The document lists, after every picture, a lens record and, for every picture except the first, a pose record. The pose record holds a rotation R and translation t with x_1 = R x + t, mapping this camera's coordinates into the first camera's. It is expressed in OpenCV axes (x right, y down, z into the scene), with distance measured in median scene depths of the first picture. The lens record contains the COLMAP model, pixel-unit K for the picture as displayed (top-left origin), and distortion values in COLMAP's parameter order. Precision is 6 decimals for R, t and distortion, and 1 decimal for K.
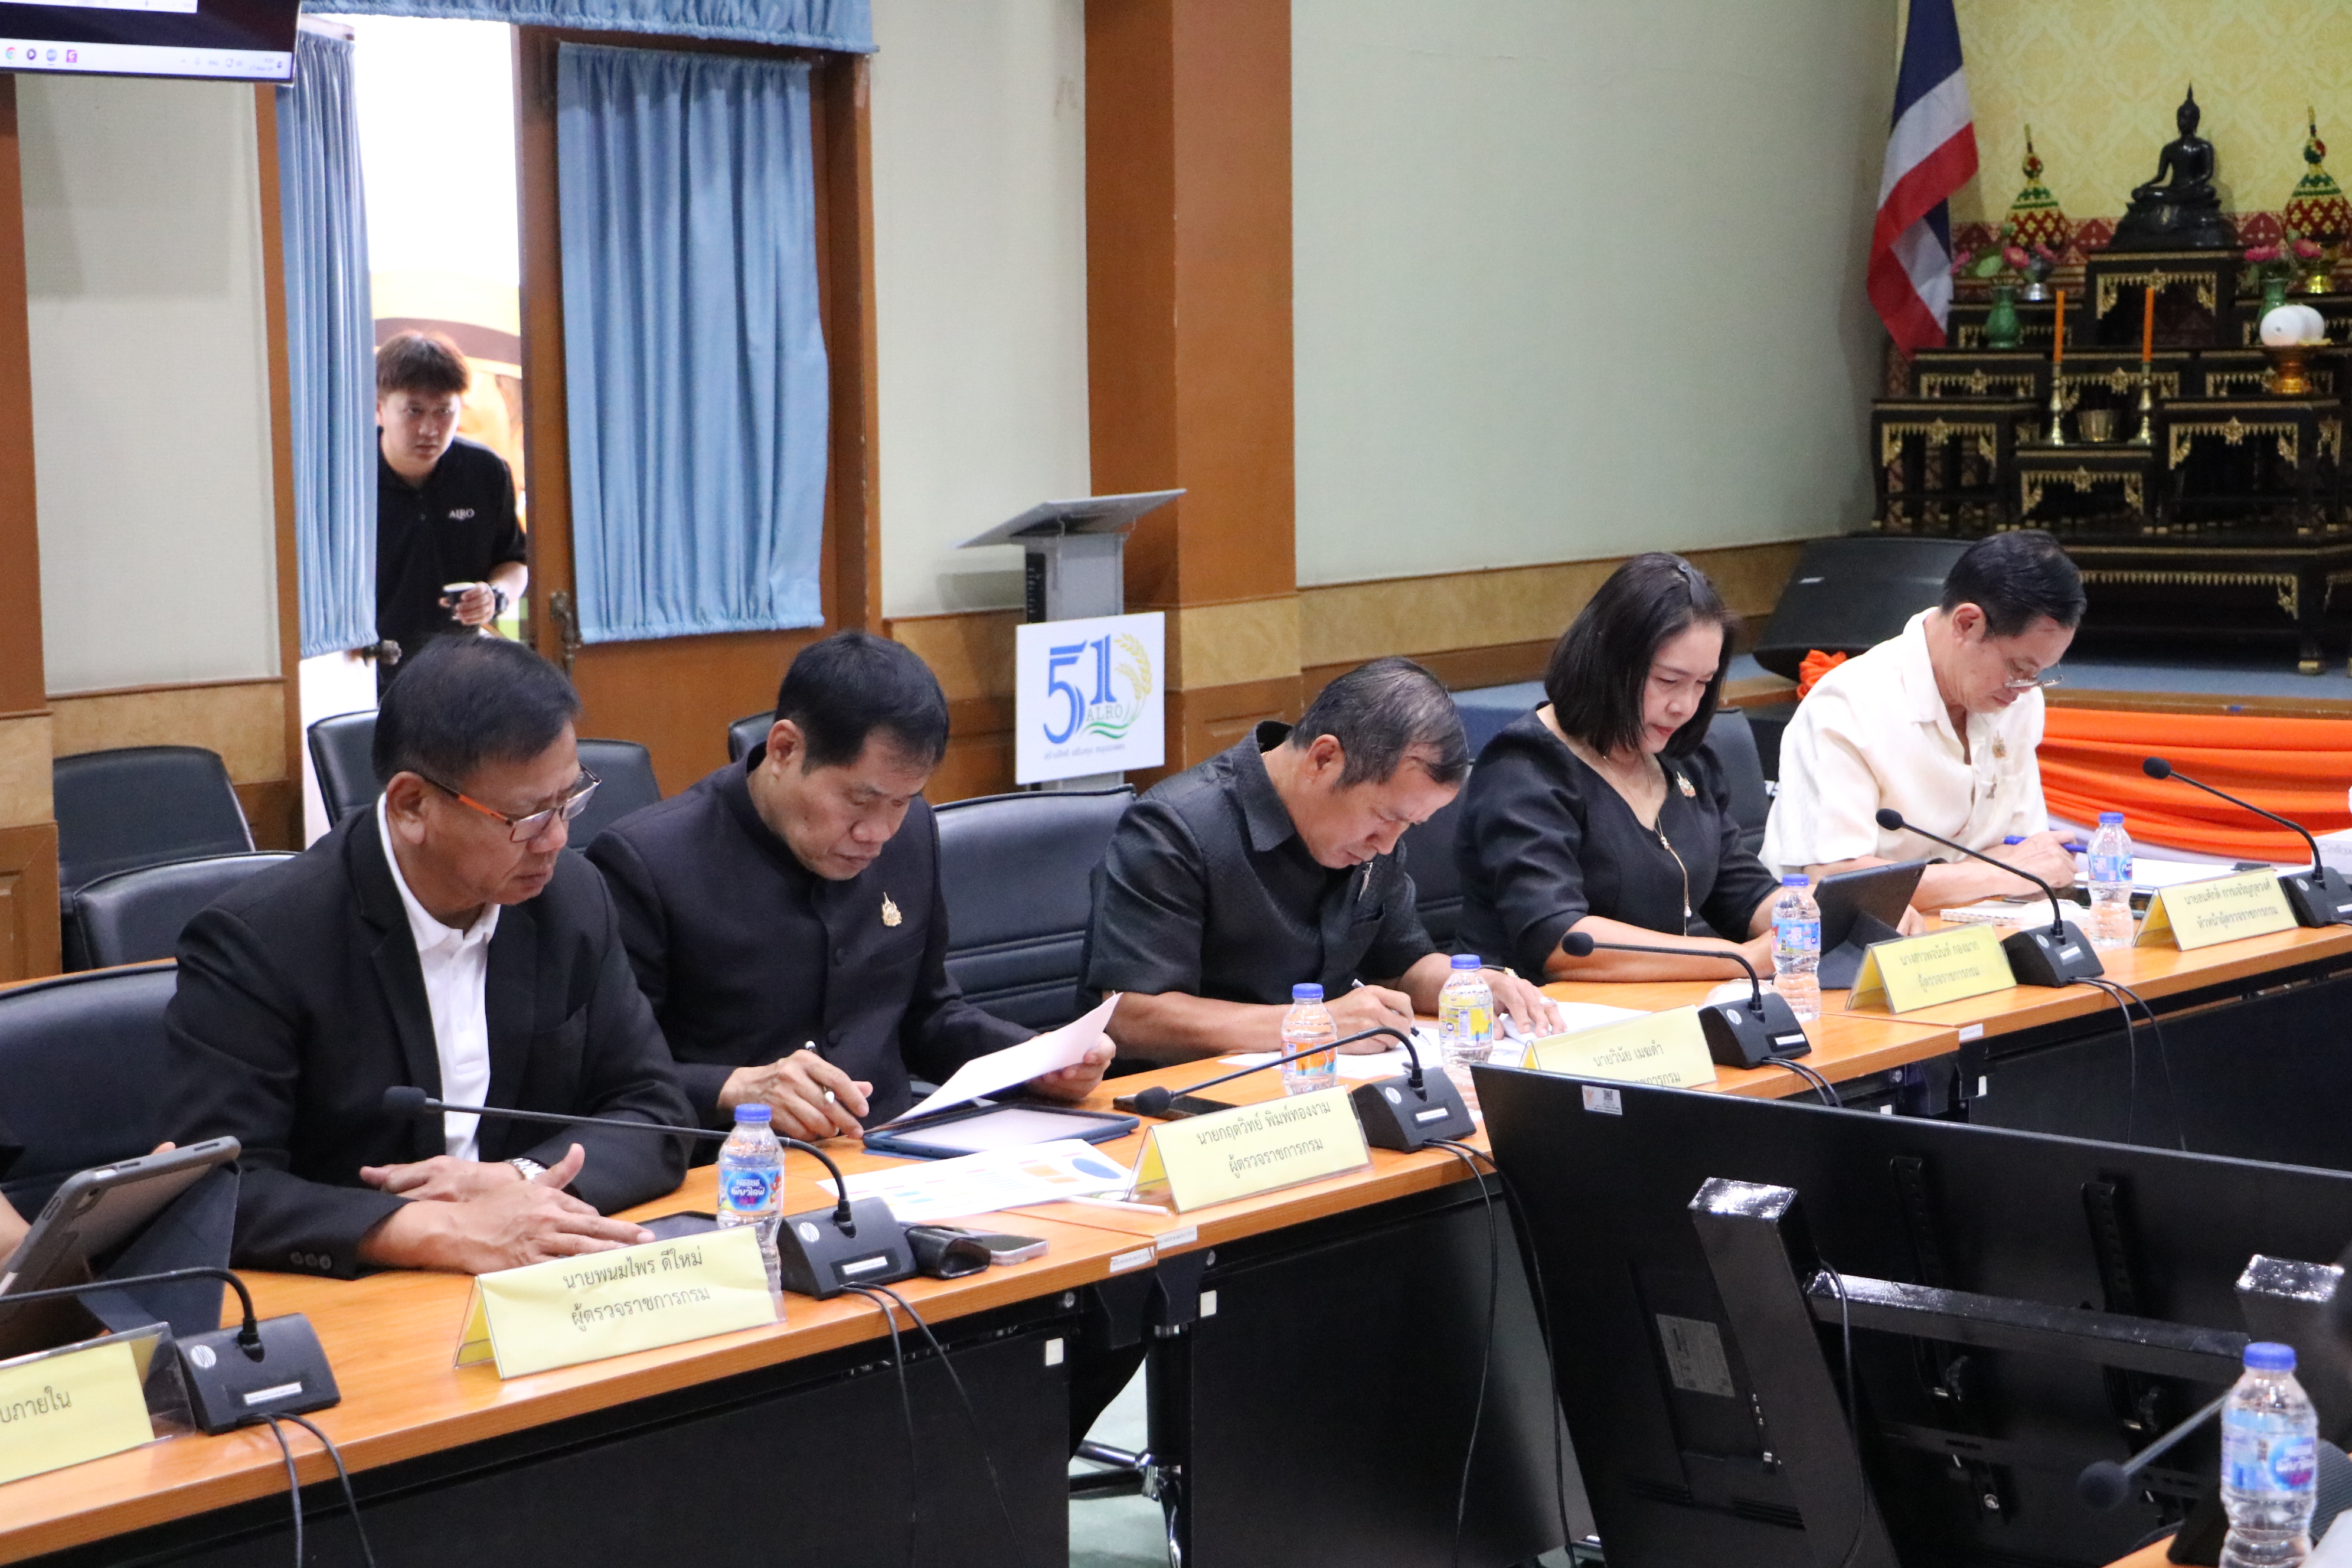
lens RADIAL K [[4623.9, 0, 1176.0], [0, 4623.9, 784.0], [0, 0, 1]] dist [0.083832, 2.687569]
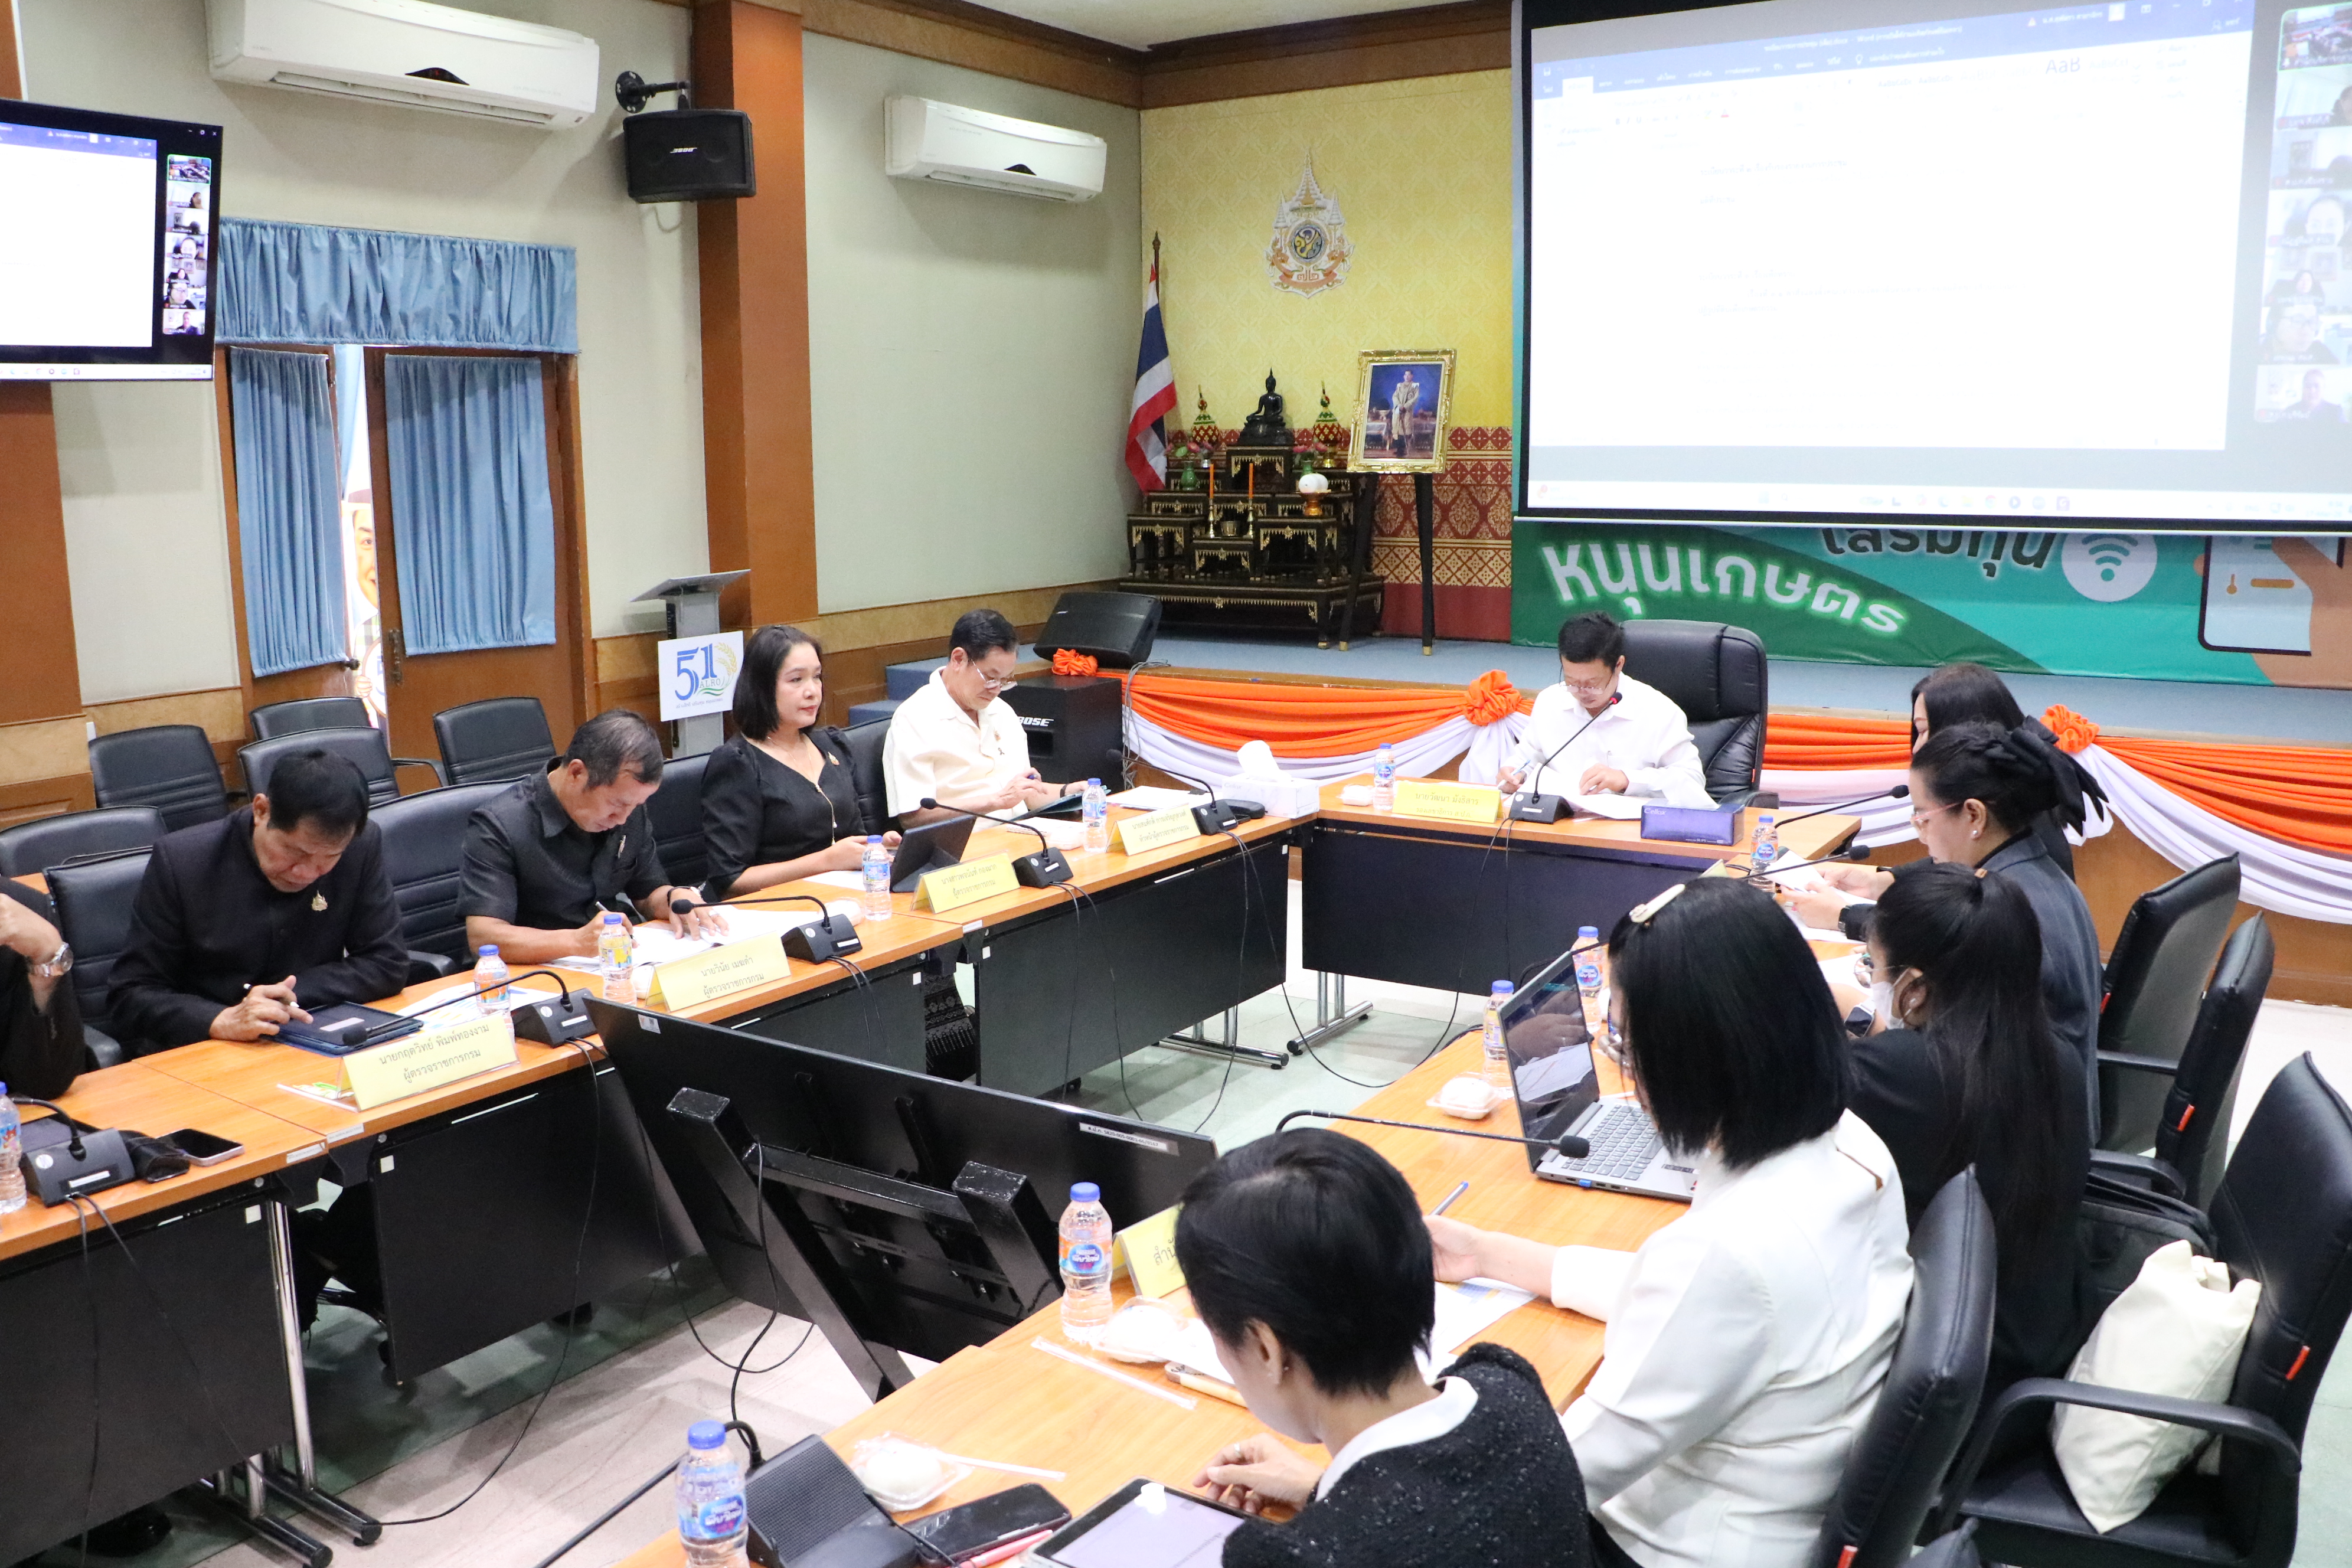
lens RADIAL K [[1939.4, 0, 1176.0], [0, 1939.4, 784.0], [0, 0, 1]] dist [-0.190453, 0.178567]
pose [[0.994792, -0.016772, 0.100534, 0.096166], [0.009660, 0.997442, 0.070820, -0.027451], [-0.101464, -0.069480, 0.992410, 0.153487]]
